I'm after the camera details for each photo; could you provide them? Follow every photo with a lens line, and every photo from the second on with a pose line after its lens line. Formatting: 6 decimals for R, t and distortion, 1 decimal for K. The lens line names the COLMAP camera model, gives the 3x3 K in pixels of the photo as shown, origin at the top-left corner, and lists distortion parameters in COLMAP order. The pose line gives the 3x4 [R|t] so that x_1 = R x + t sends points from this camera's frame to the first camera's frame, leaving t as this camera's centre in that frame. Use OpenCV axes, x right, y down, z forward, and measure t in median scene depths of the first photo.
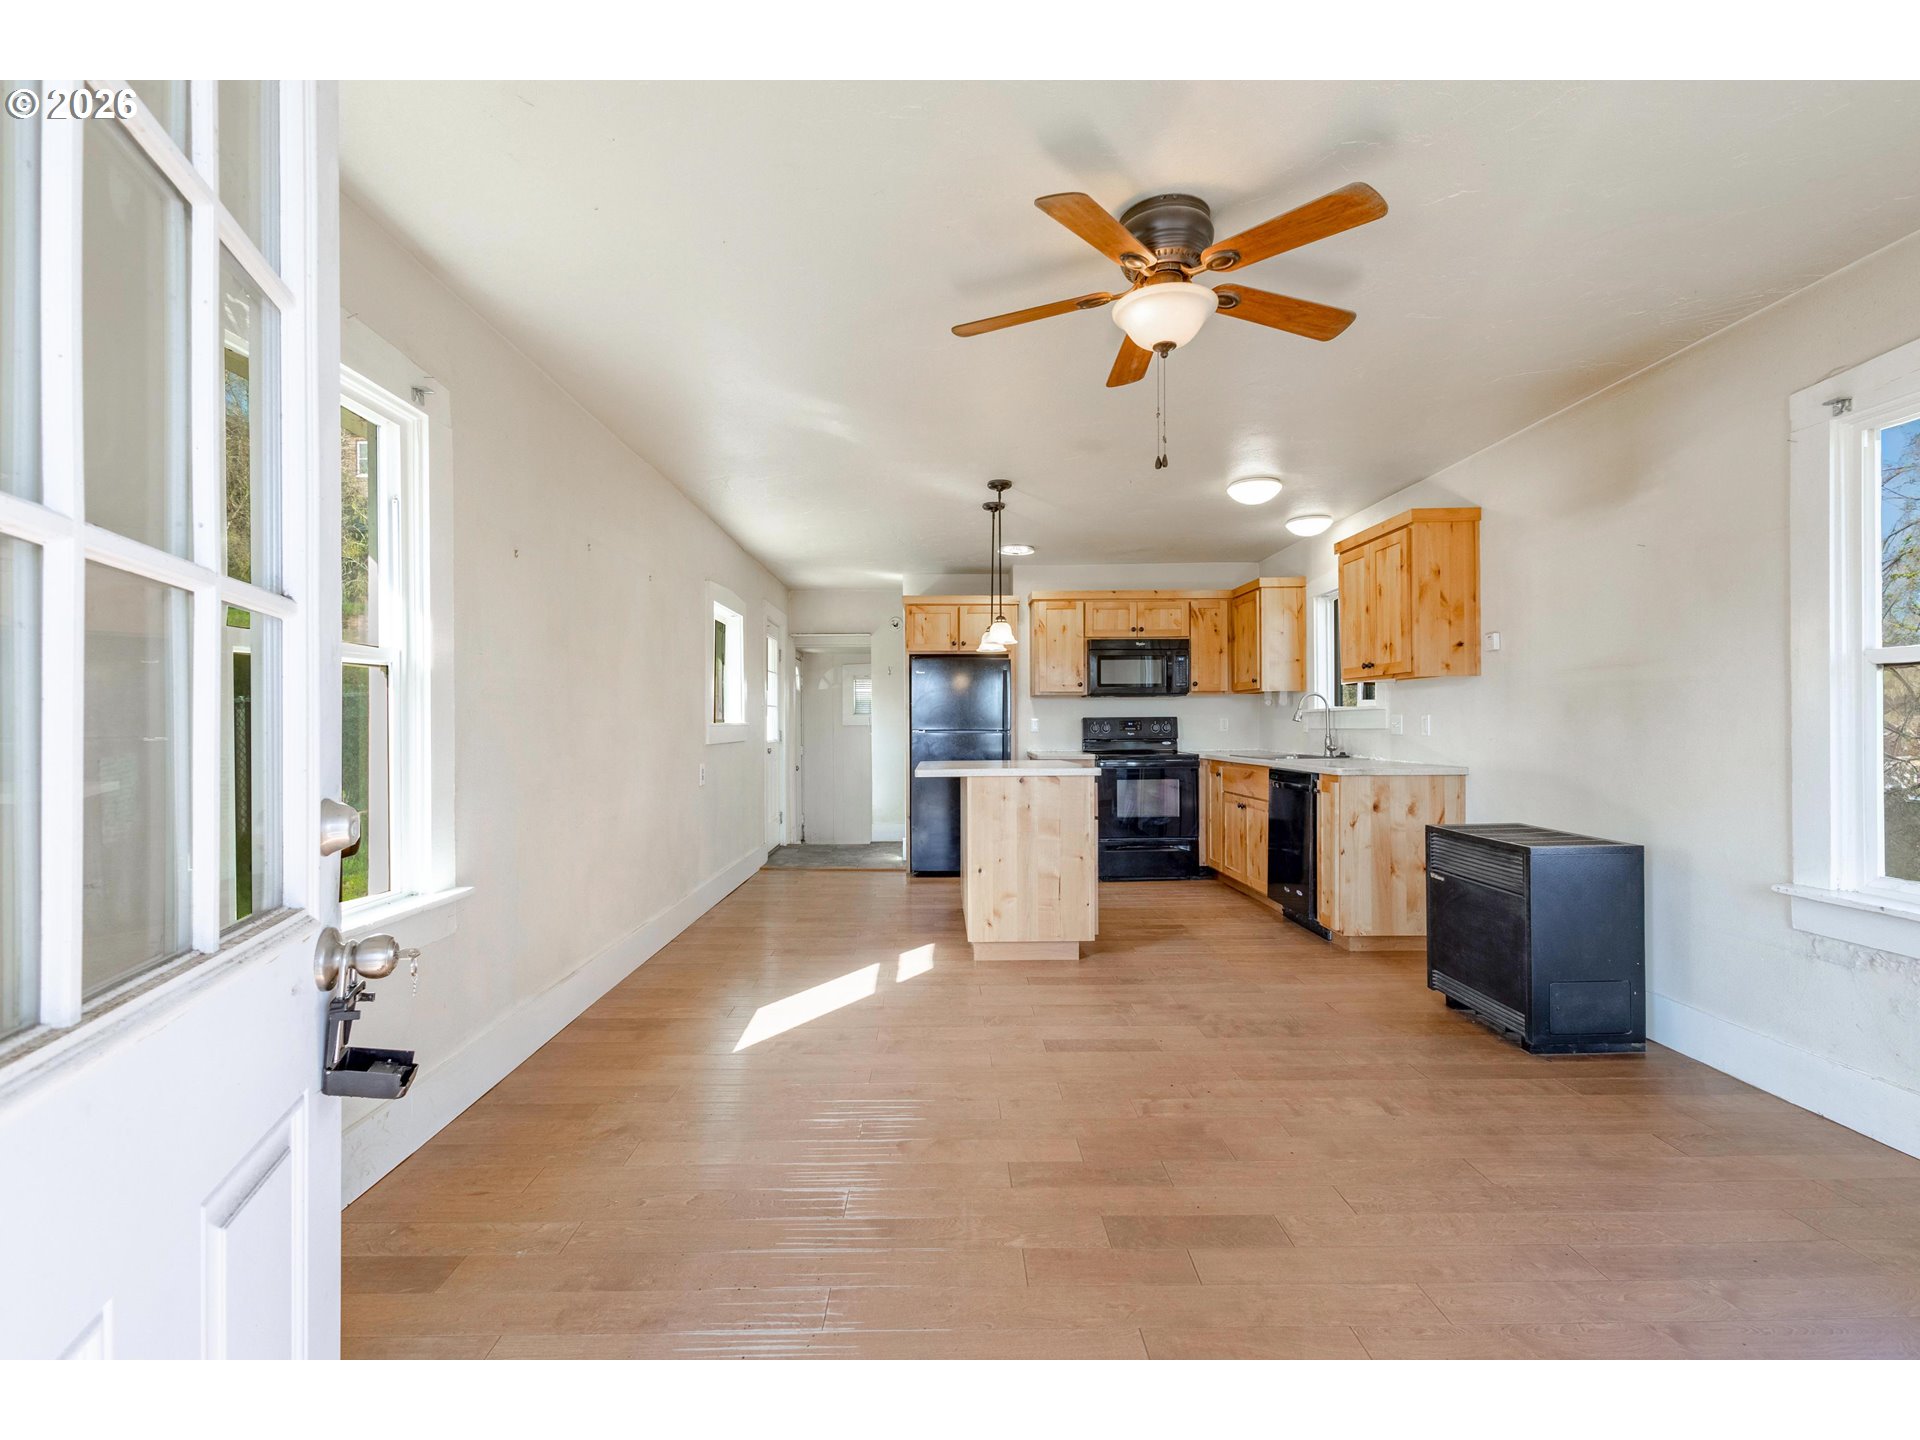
lens RADIAL K [[880.4, 0, 961.1], [0, 880.4, 718.9], [0, 0, 1]] dist [0.007939, -0.001338]
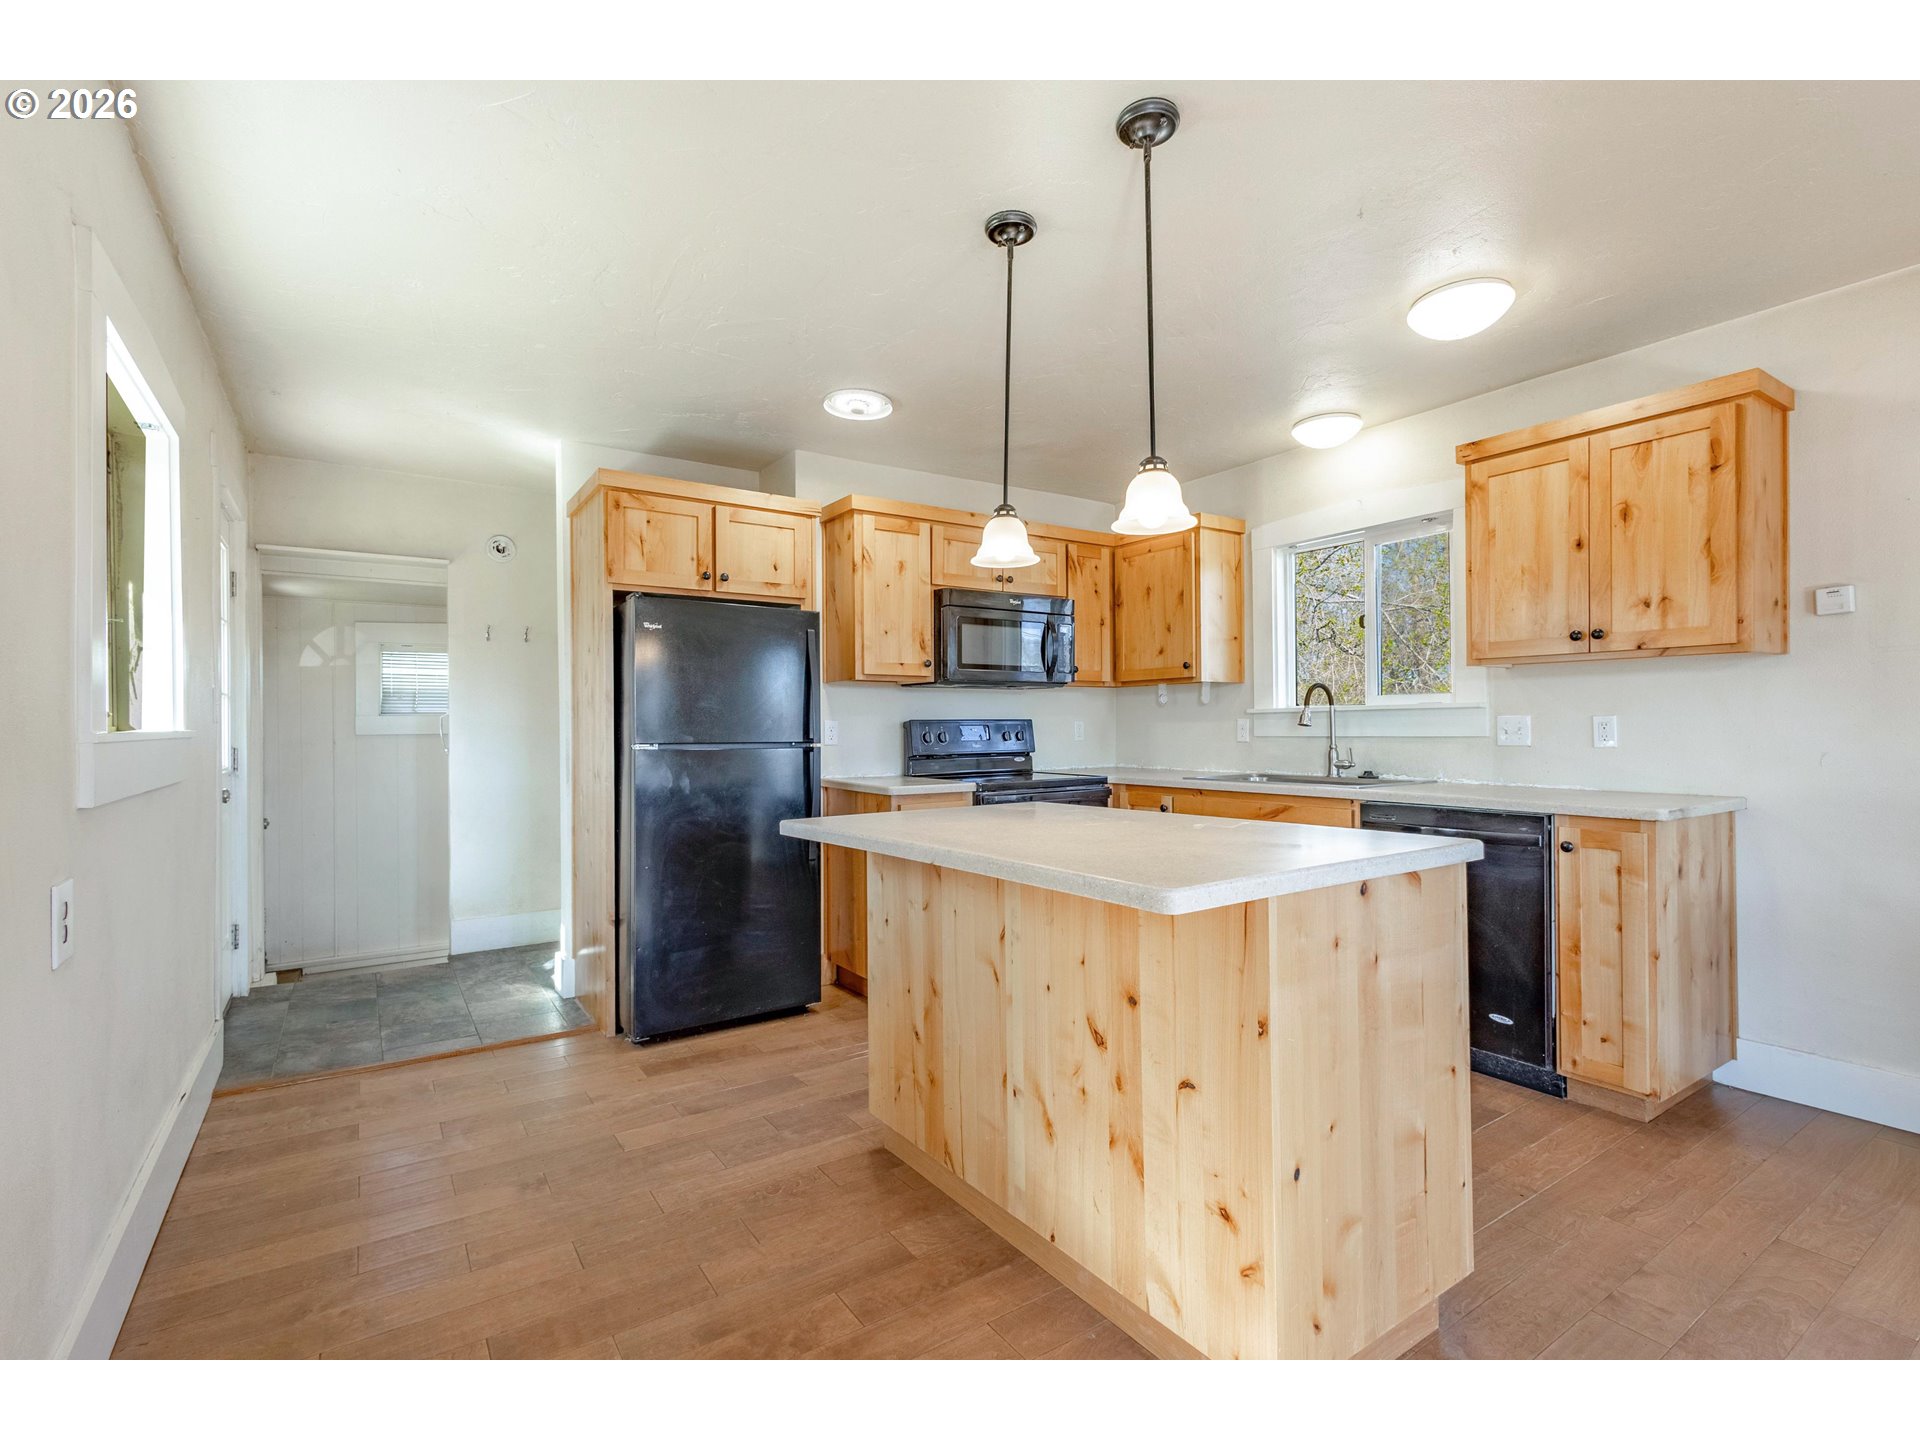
lens RADIAL K [[880.4, 0, 954.8], [0, 880.4, 725.1], [0, 0, 1]] dist [0.007939, -0.001338]
pose [[0.842791, 0.000419, 0.538240, -0.169181], [-0.000704, 1.000000, 0.000325, 0.001763], [-0.538240, -0.000653, 0.842791, 0.500986]]
